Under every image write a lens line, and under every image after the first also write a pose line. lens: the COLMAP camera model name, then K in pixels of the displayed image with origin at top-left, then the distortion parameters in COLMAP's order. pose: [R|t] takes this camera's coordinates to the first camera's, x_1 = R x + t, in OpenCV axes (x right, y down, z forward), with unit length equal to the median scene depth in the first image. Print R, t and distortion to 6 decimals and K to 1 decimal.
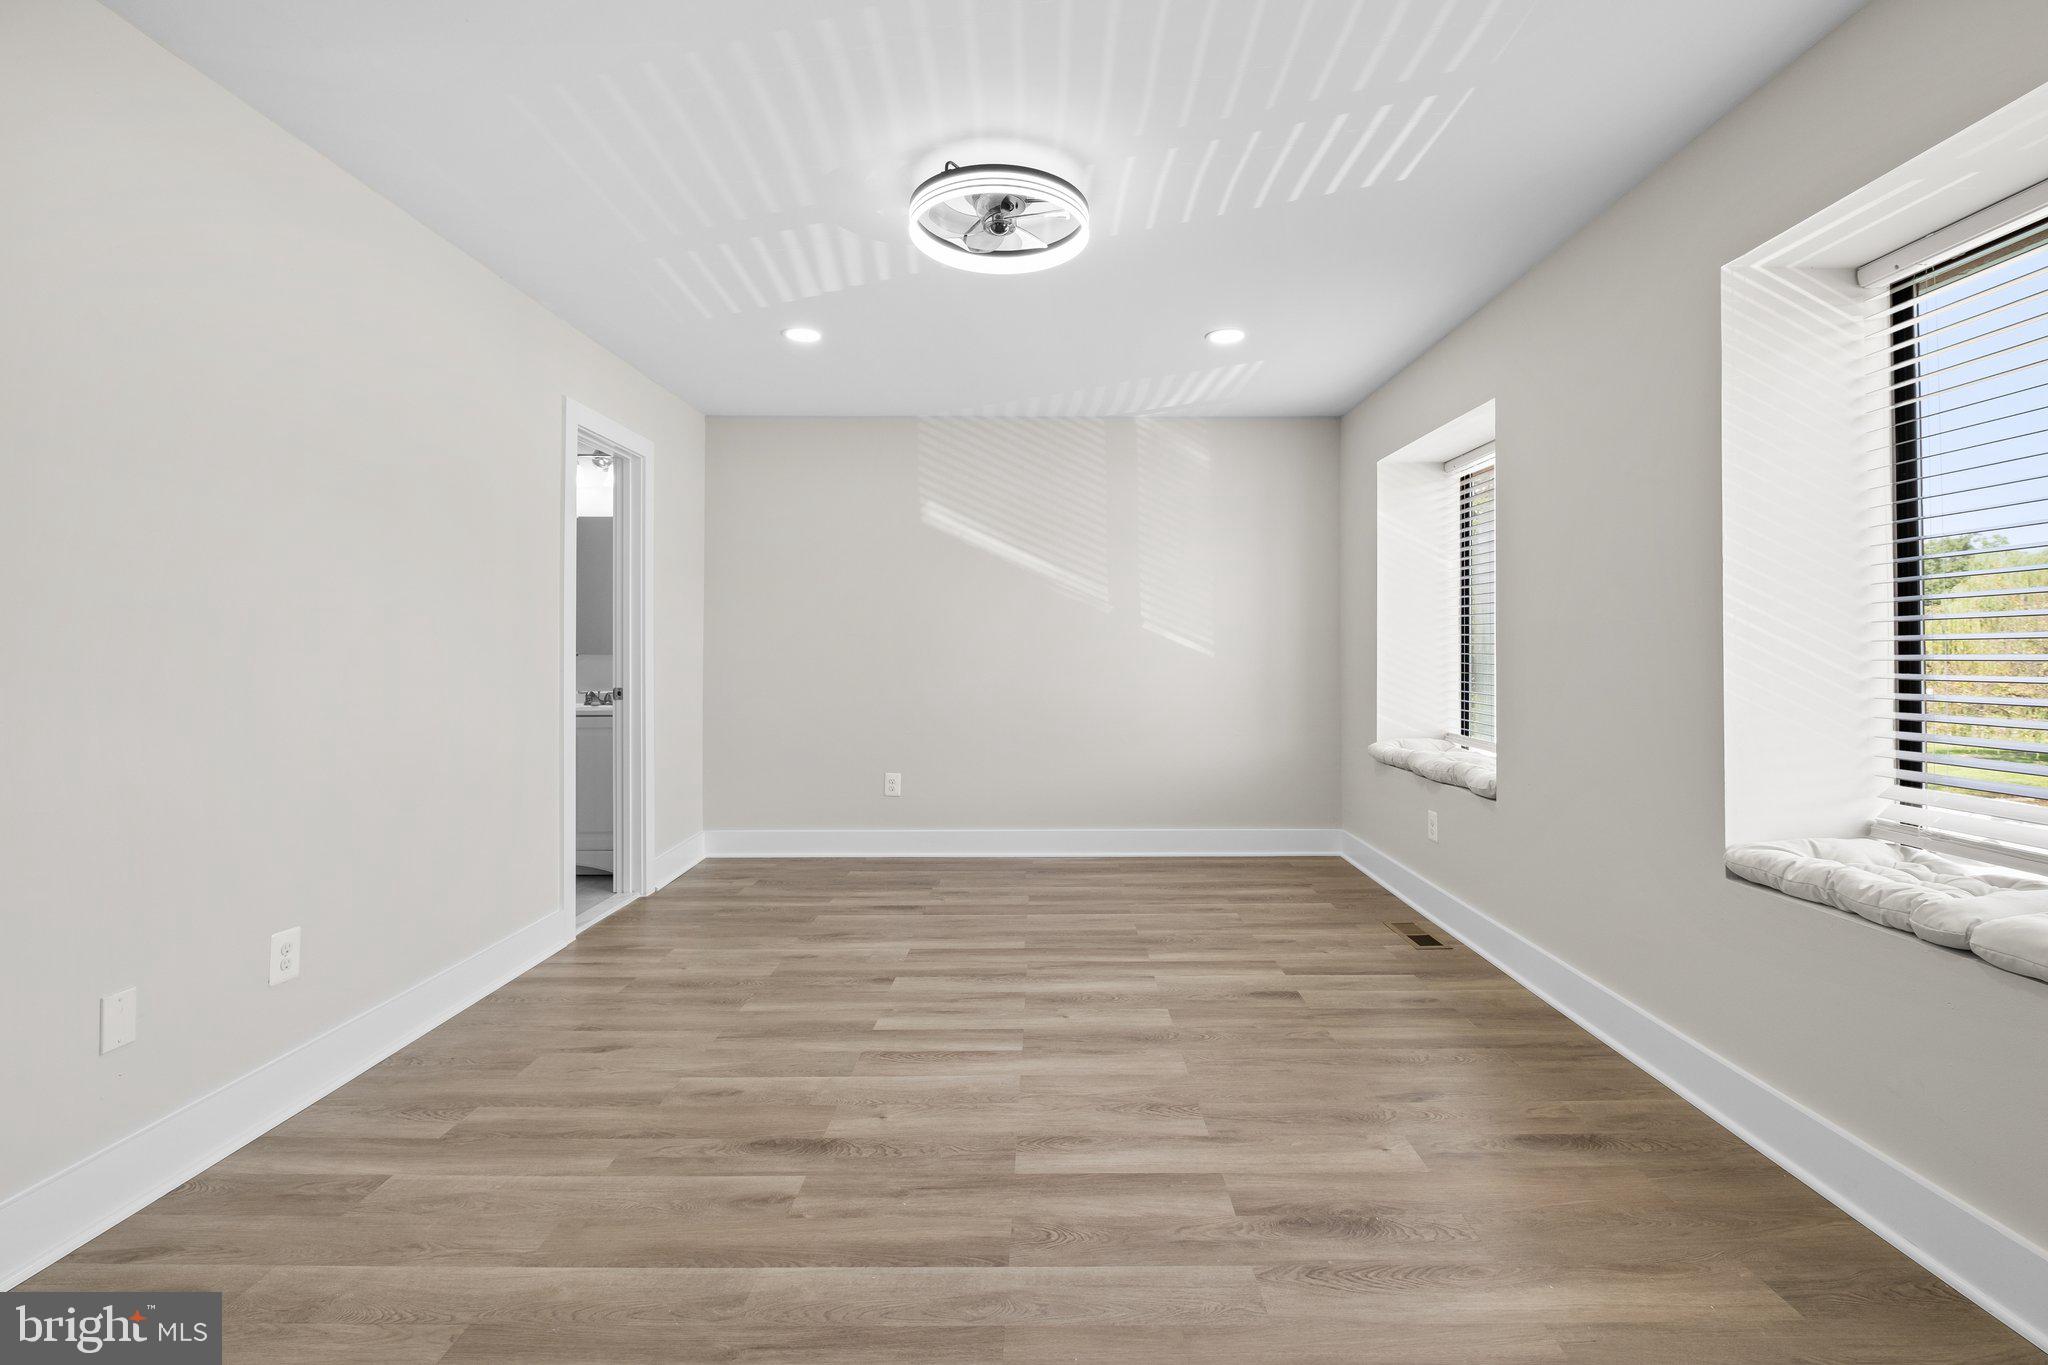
lens RADIAL K [[886.9, 0, 1042.8], [0, 886.9, 617.2], [0, 0, 1]] dist [0.005531, -0.006299]
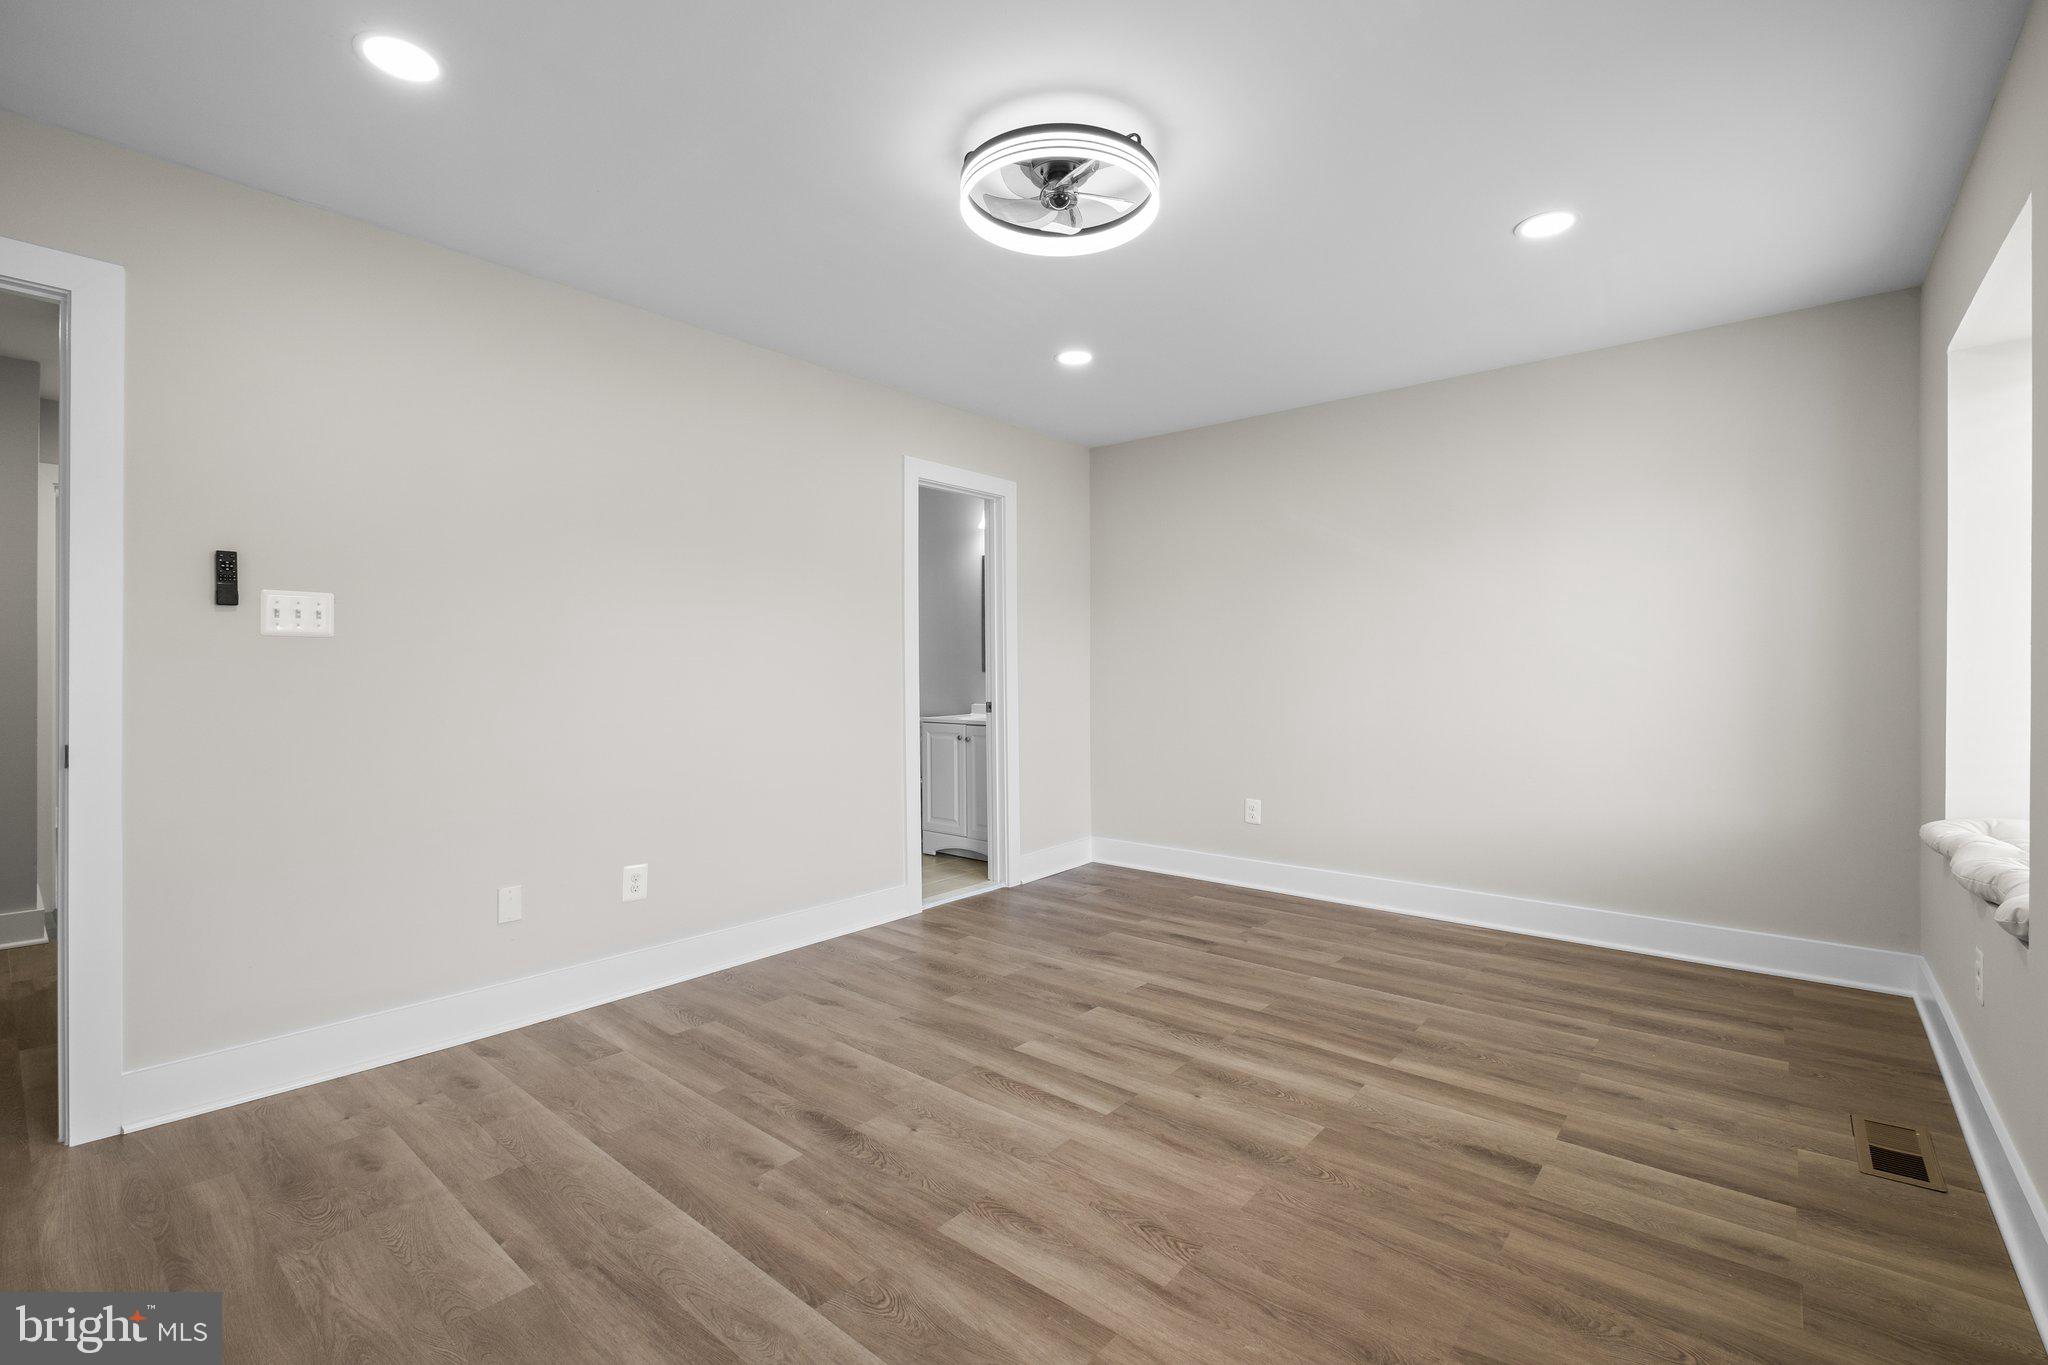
lens RADIAL K [[886.9, 0, 1048.1], [0, 886.9, 652.4], [0, 0, 1]] dist [0.005531, -0.006299]
pose [[0.773375, -0.013638, -0.633802, 0.499243], [0.026159, 0.999604, 0.010410, 0.012316], [0.633409, -0.024630, 0.773425, 0.281337]]
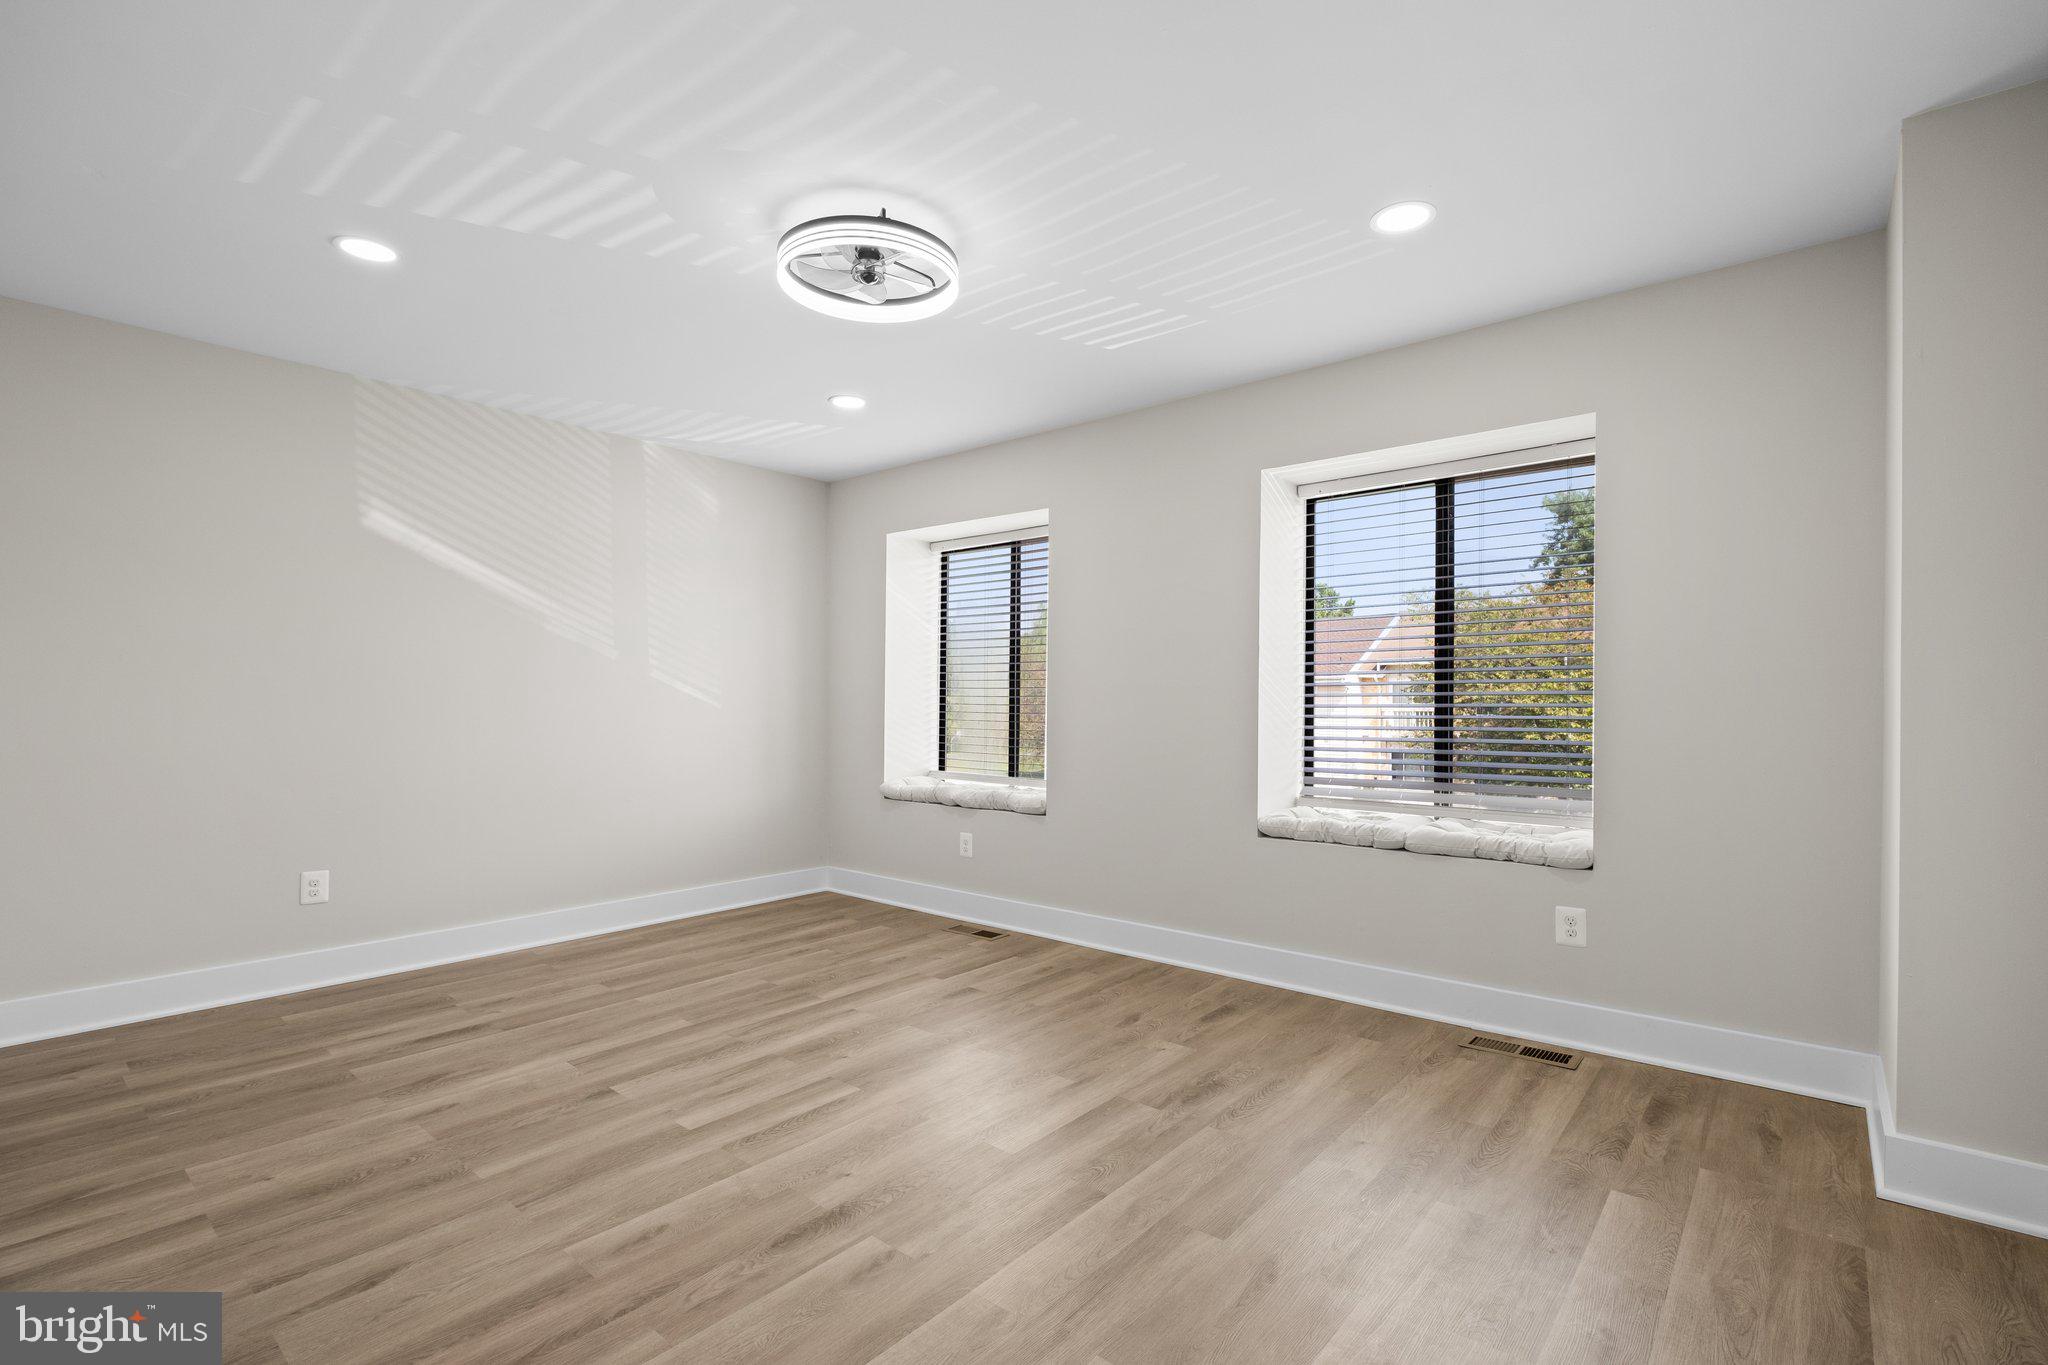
lens RADIAL K [[933.1, 0, 1021.3], [0, 933.1, 684.9], [0, 0, 1]] dist [-0.002592, -0.002924]
pose [[0.646352, 0.016695, 0.762857, -0.726011], [-0.031110, 0.999506, 0.004485, 0.010451], [-0.762405, -0.026632, 0.646552, 0.173543]]
